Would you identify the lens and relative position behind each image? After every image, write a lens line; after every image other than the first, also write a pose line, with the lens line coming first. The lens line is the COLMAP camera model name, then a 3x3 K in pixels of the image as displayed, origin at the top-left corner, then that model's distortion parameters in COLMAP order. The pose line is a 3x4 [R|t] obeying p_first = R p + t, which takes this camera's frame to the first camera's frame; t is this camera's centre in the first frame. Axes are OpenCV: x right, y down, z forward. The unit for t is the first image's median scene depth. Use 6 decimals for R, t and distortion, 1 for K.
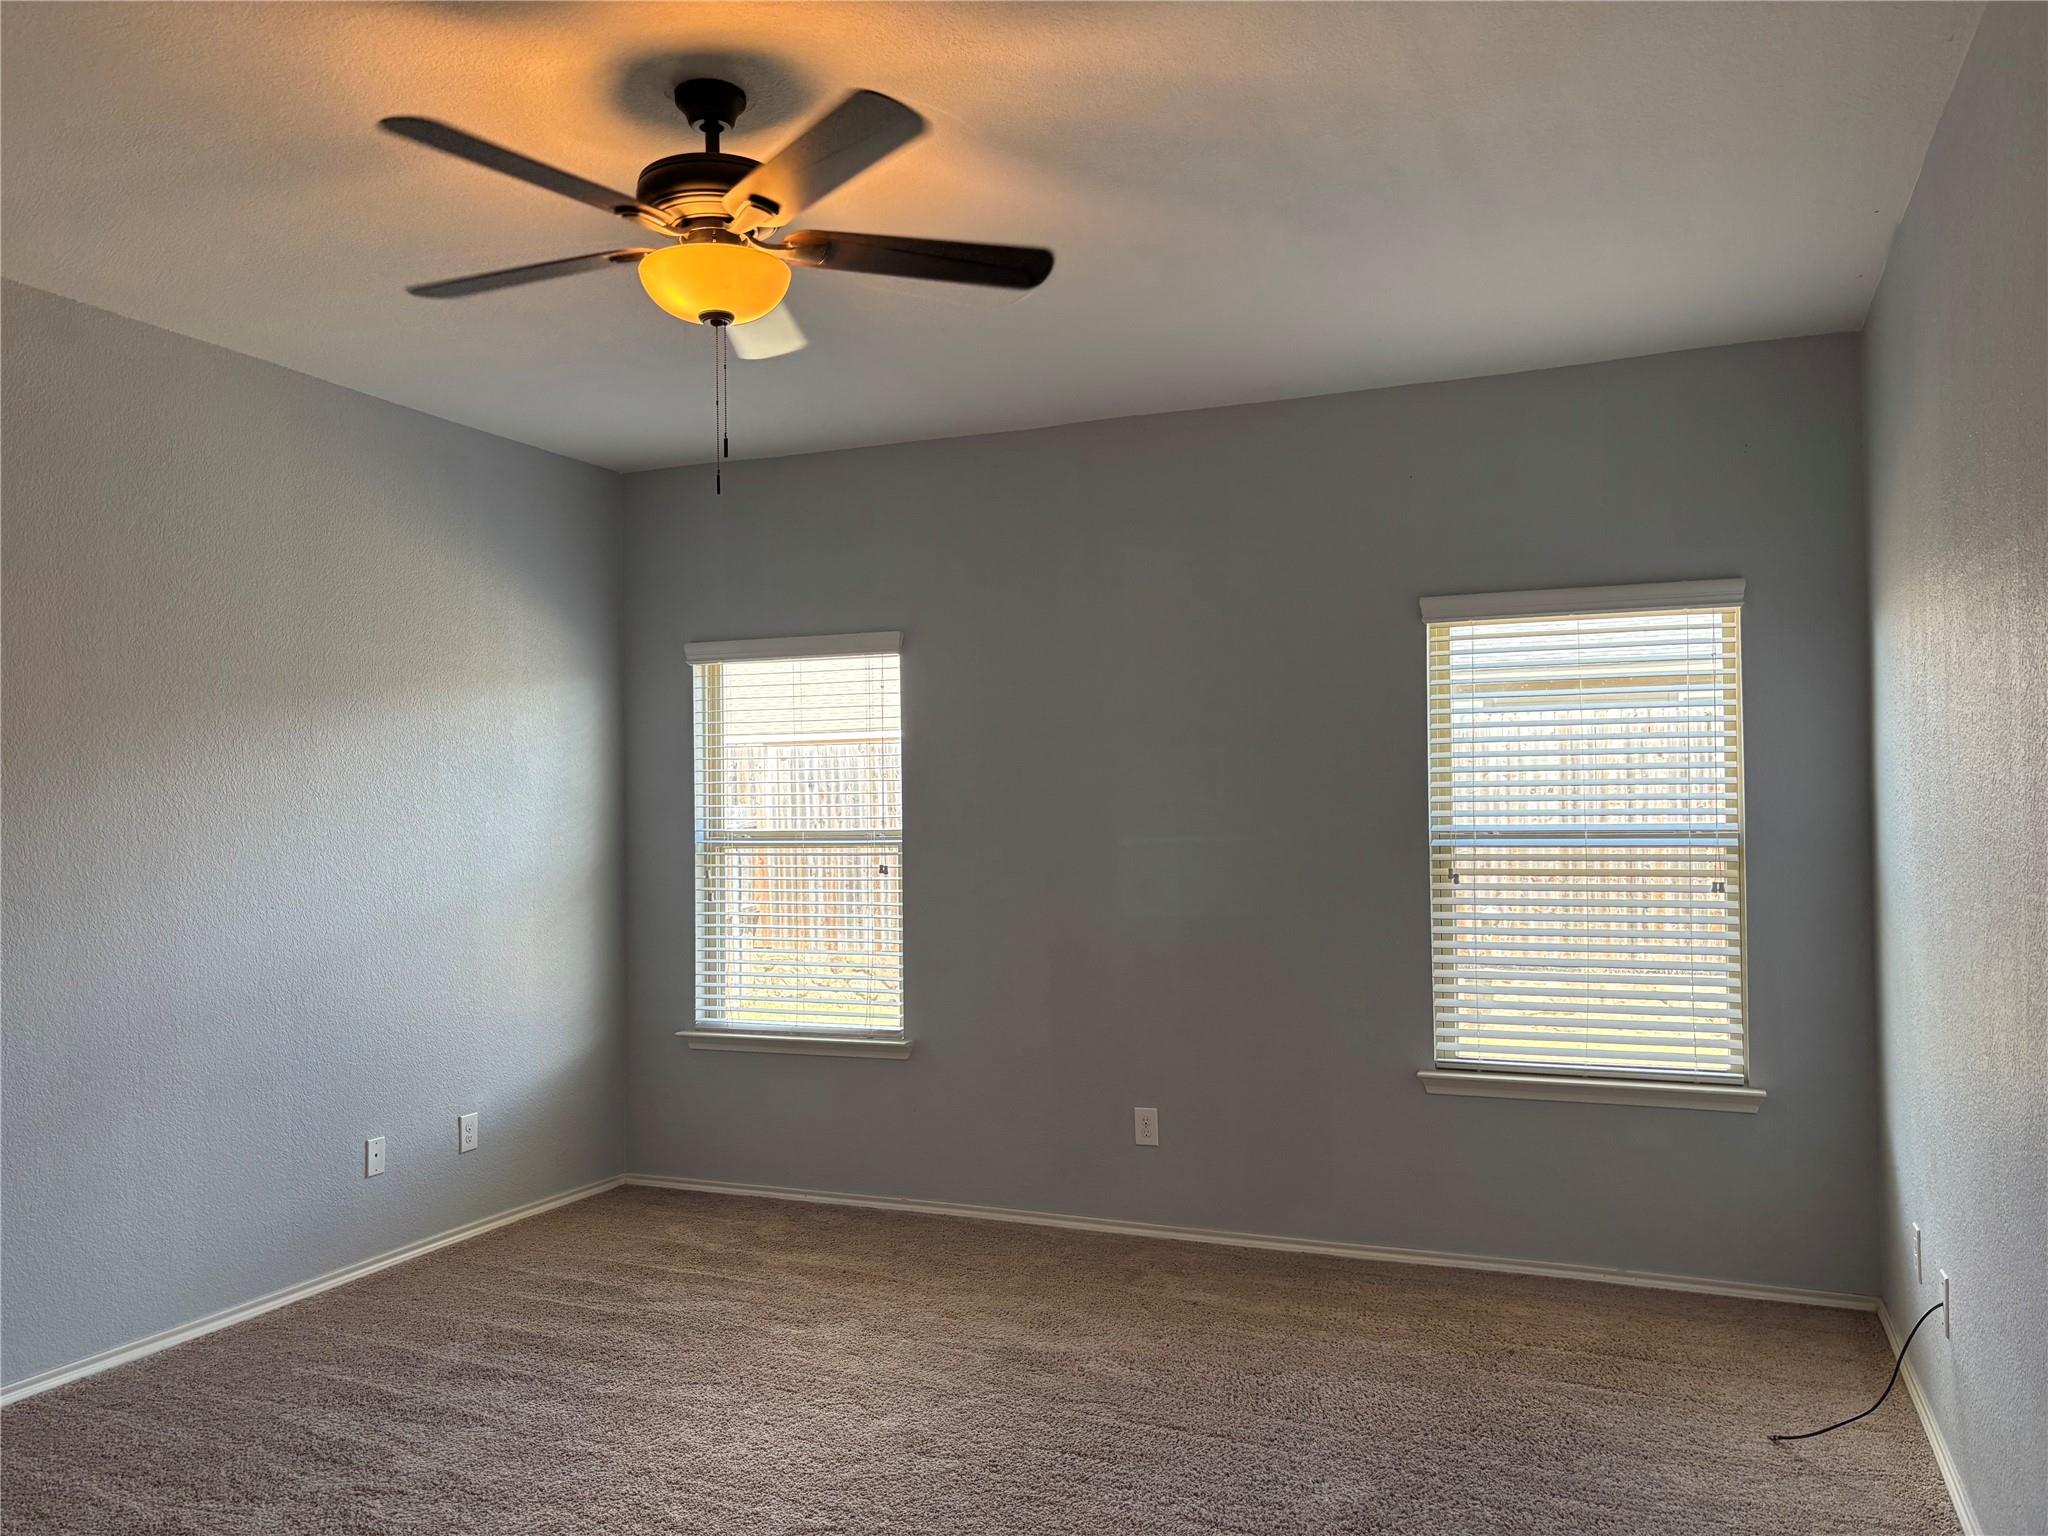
lens RADIAL K [[1608.7, 0, 1081.8], [0, 1608.7, 757.8], [0, 0, 1]] dist [0.008302, -0.000692]
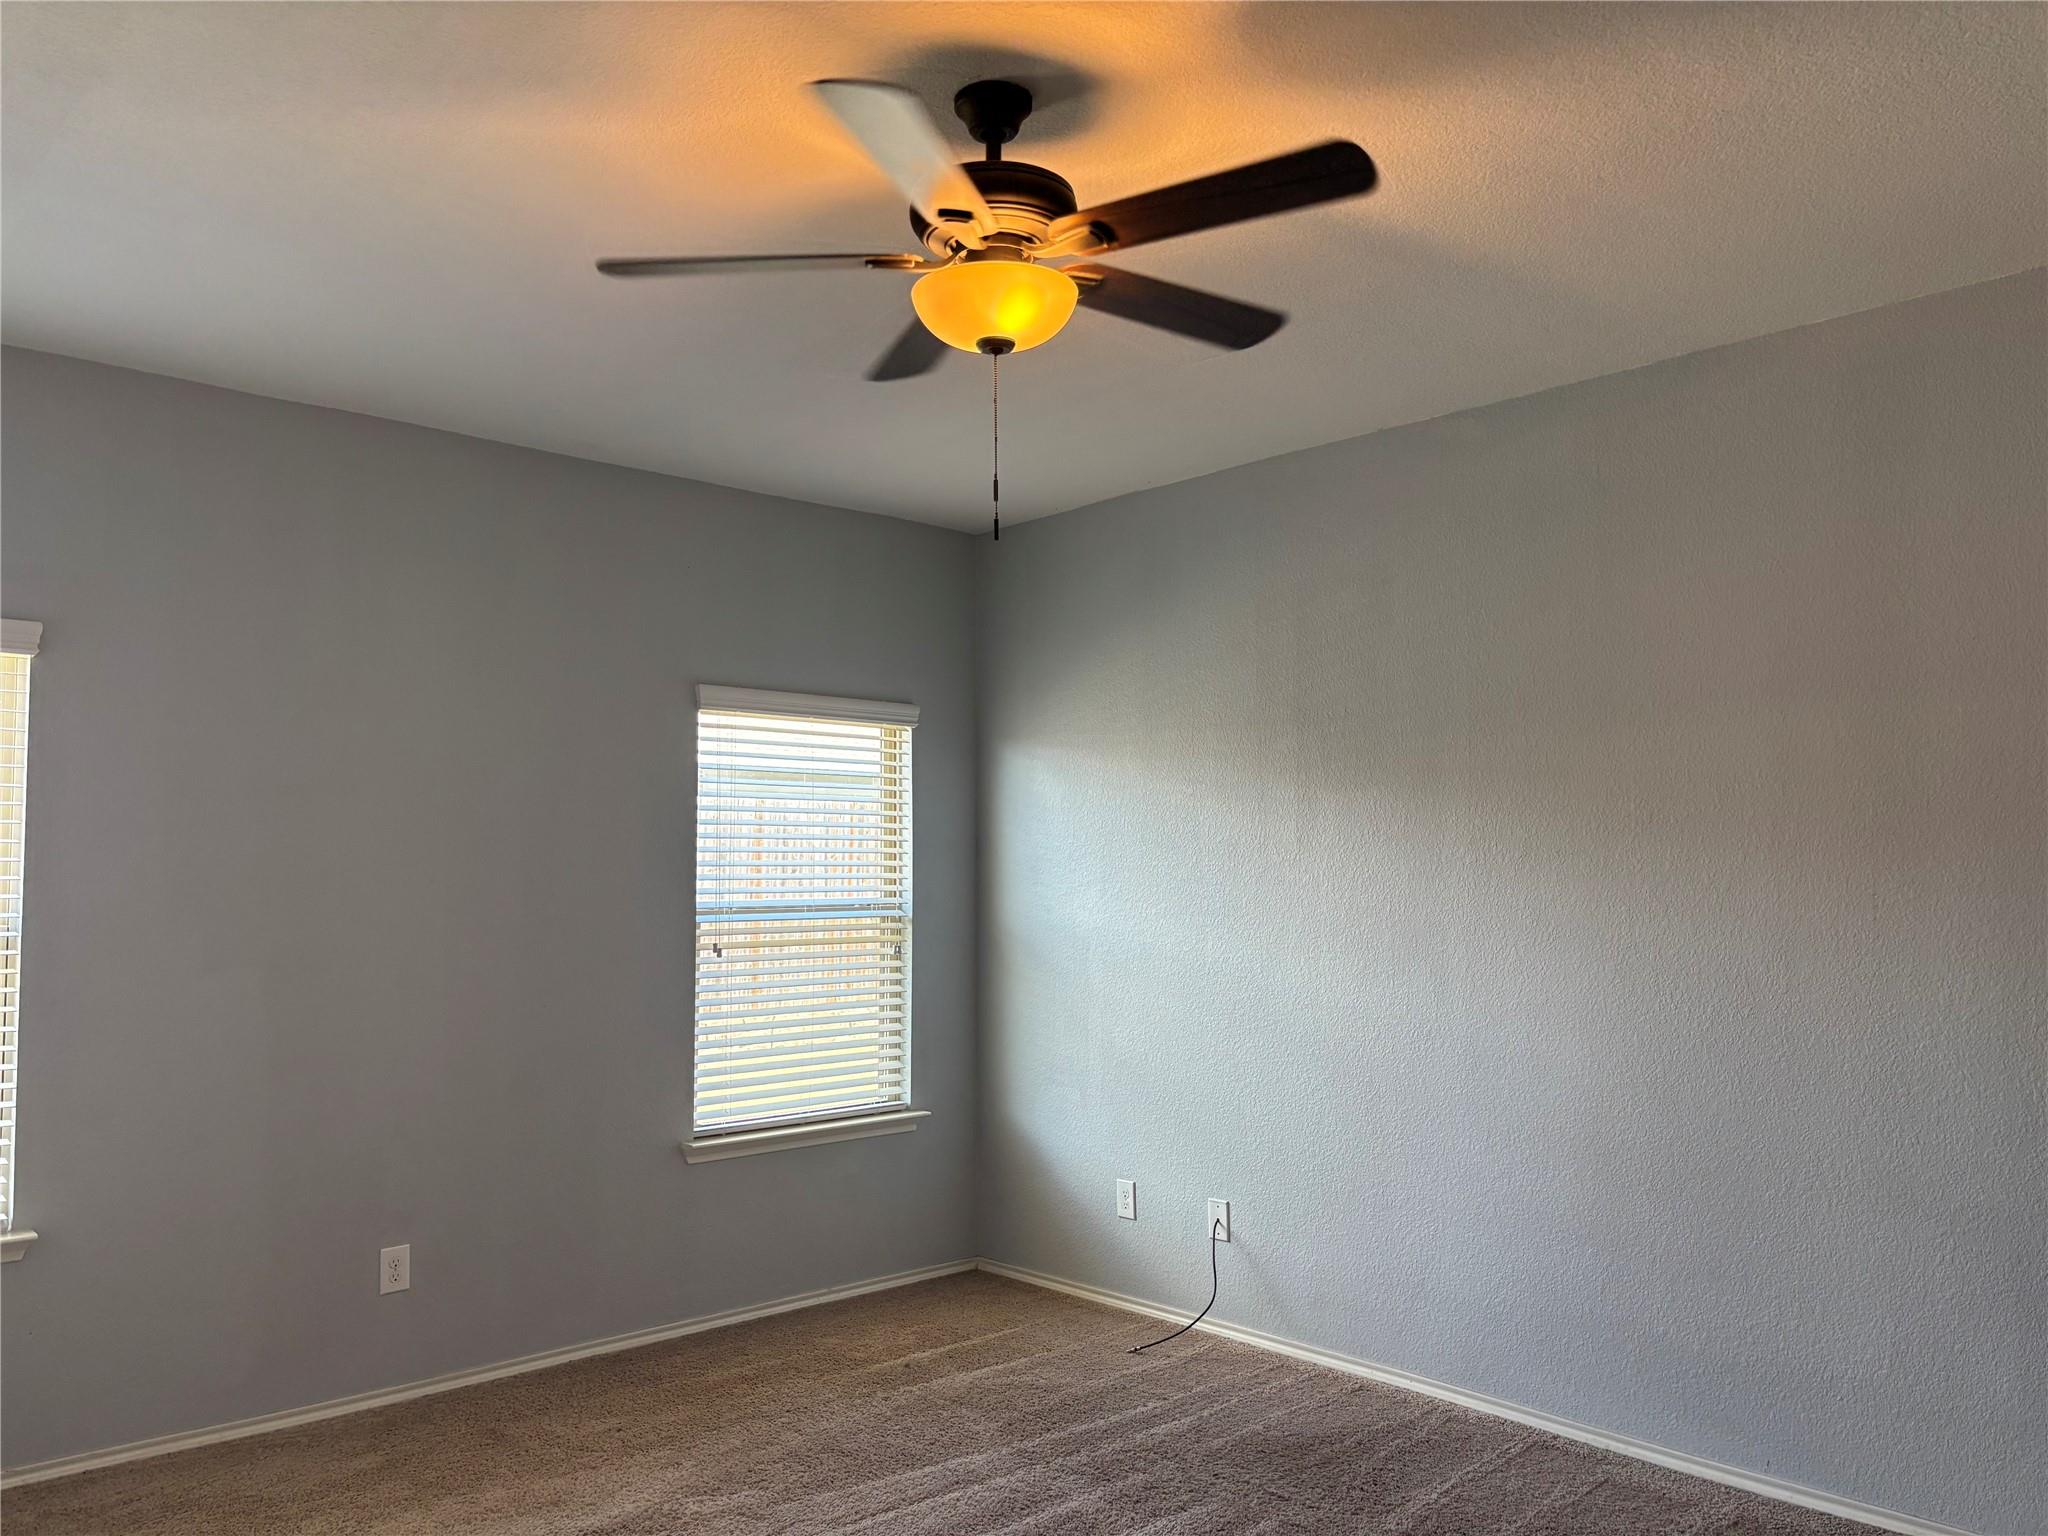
lens RADIAL K [[1535.2, 0, 1026.2], [0, 1535.2, 776.8], [0, 0, 1]] dist [0.044610, -0.042730]
pose [[0.432666, 0.062351, 0.899396, -0.594976], [-0.029109, 0.998052, -0.055188, 0.008683], [-0.901084, -0.002302, 0.433638, 0.377693]]
